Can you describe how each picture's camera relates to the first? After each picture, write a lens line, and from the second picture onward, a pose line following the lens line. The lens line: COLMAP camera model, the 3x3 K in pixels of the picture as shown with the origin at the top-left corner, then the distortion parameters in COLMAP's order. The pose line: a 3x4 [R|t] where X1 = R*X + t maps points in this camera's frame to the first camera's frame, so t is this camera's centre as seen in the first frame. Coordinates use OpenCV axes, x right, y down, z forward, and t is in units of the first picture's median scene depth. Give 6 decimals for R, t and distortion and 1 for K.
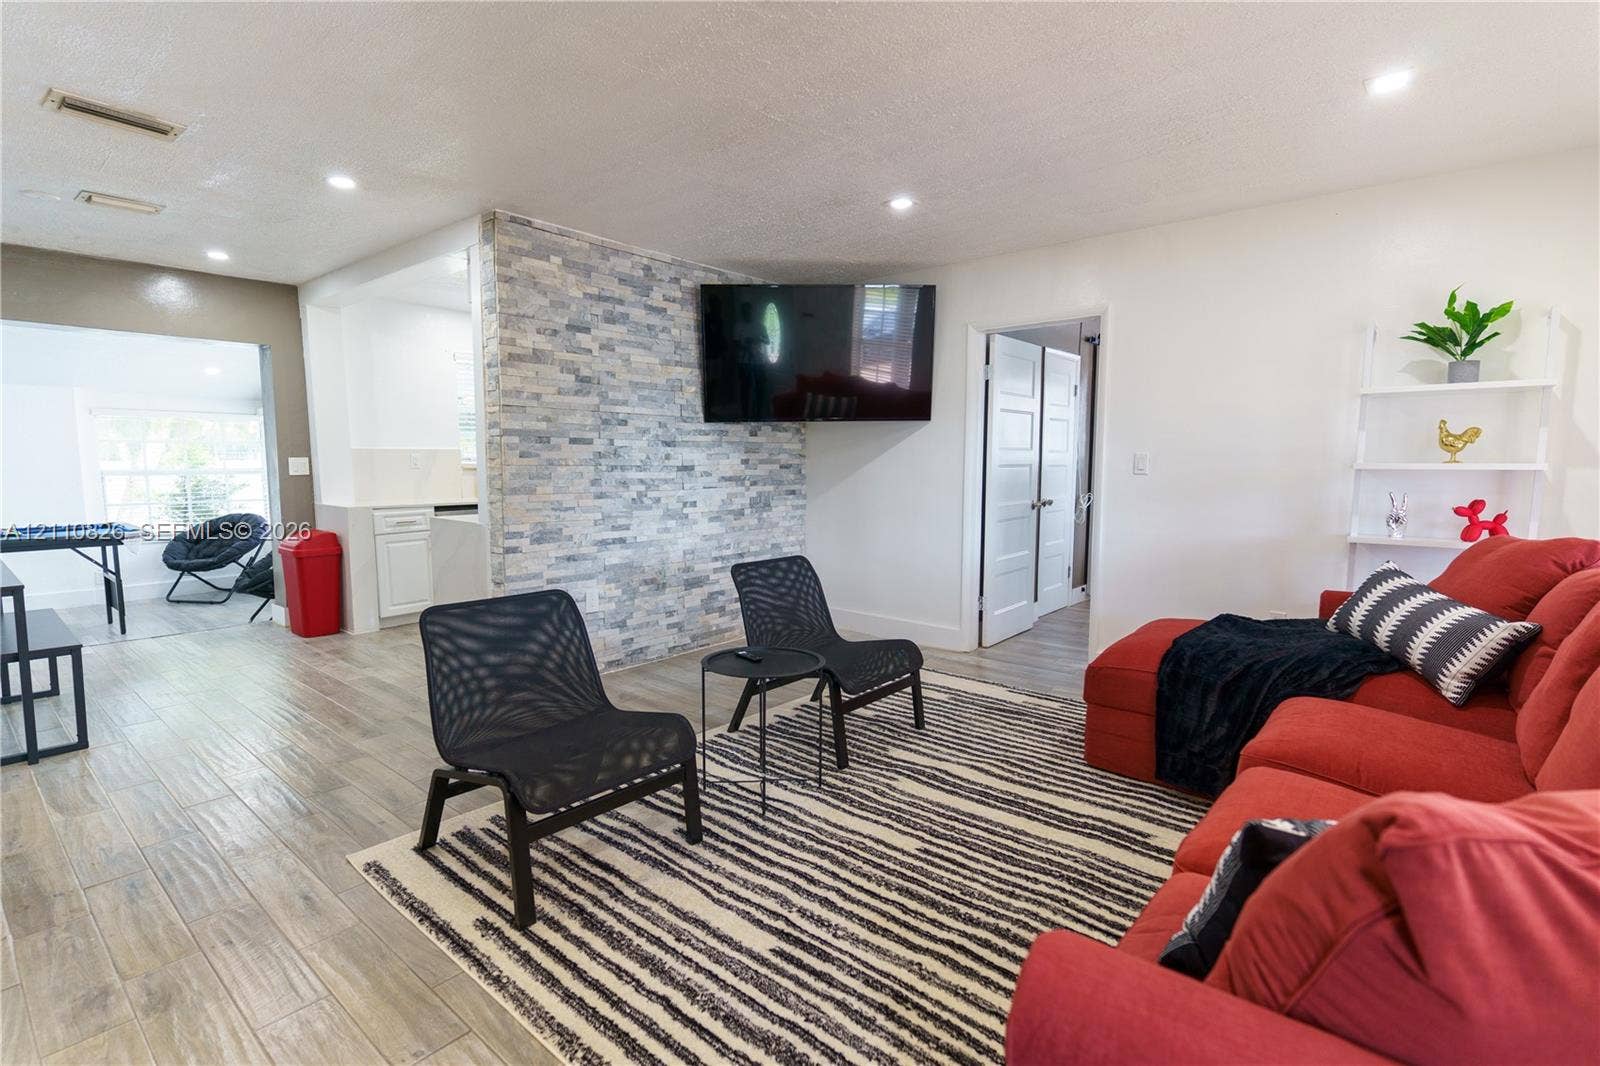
lens RADIAL K [[771.0, 0, 804.9], [0, 771.0, 525.3], [0, 0, 1]] dist [-0.000628, -0.000265]
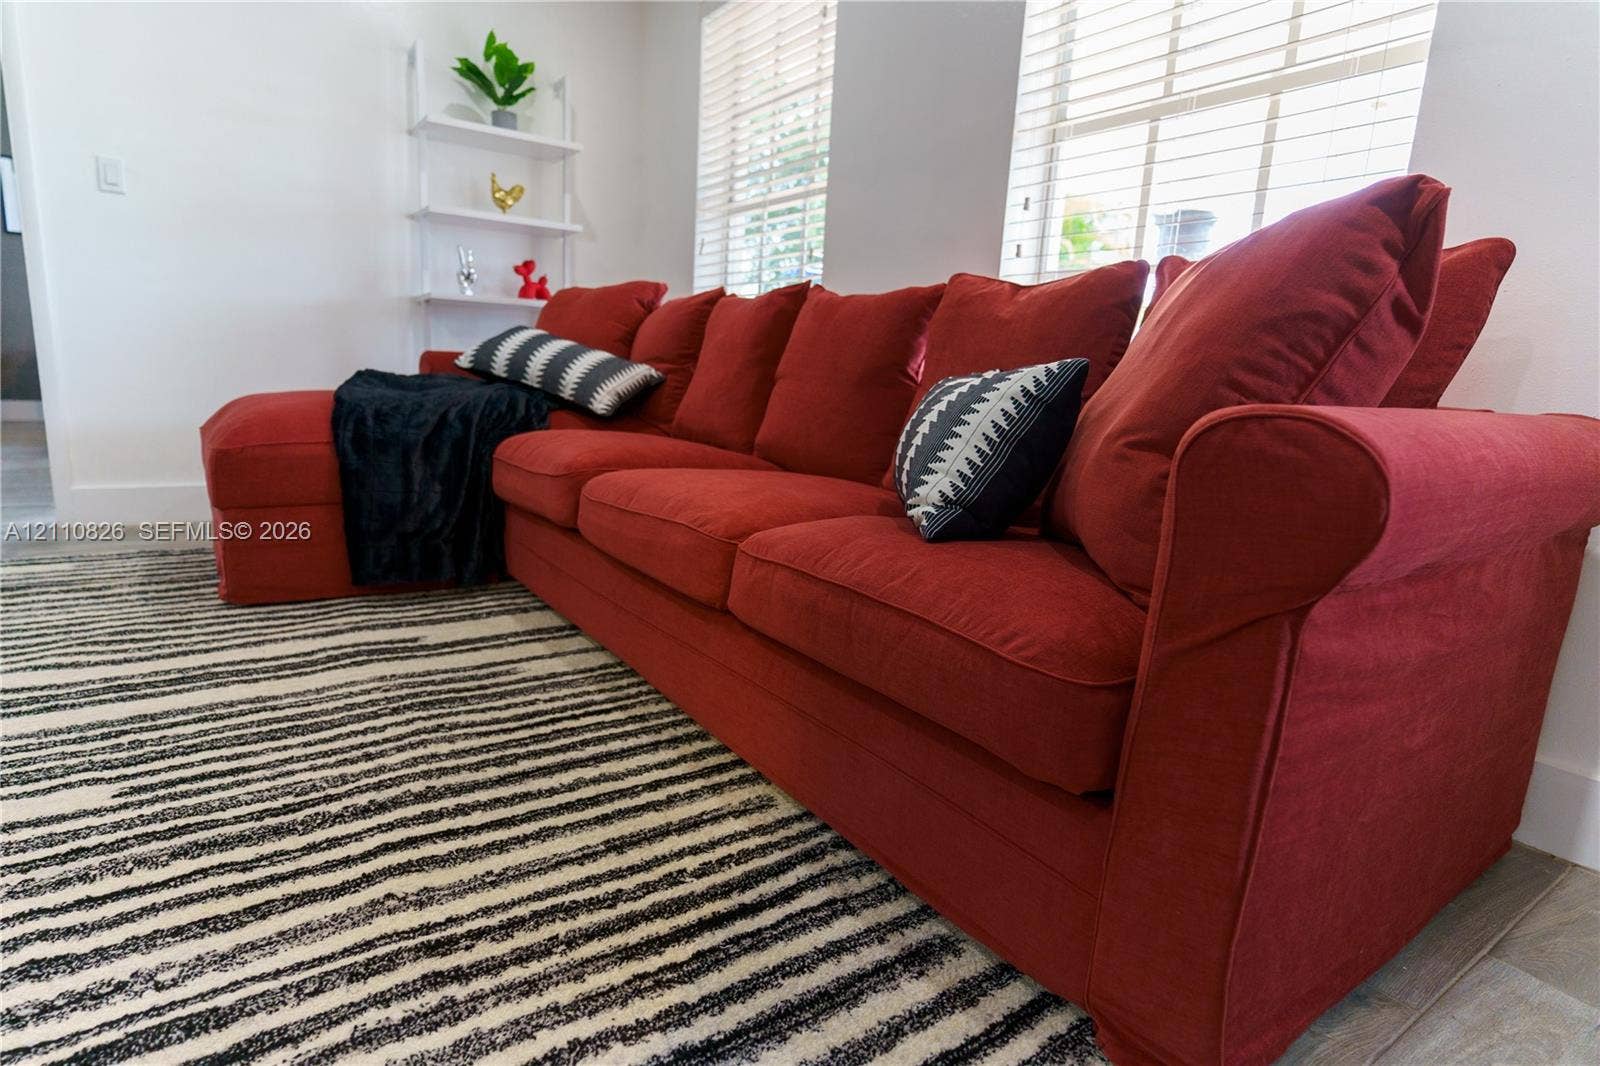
lens RADIAL K [[844.8, 0, 807.8], [0, 844.8, 542.1], [0, 0, 1]] dist [-0.014976, 0.002226]
pose [[0.243911, -0.183461, 0.952286, -0.210811], [0.035743, 0.982977, 0.180219, 0.180783], [-0.969139, -0.009920, 0.246317, 0.441924]]
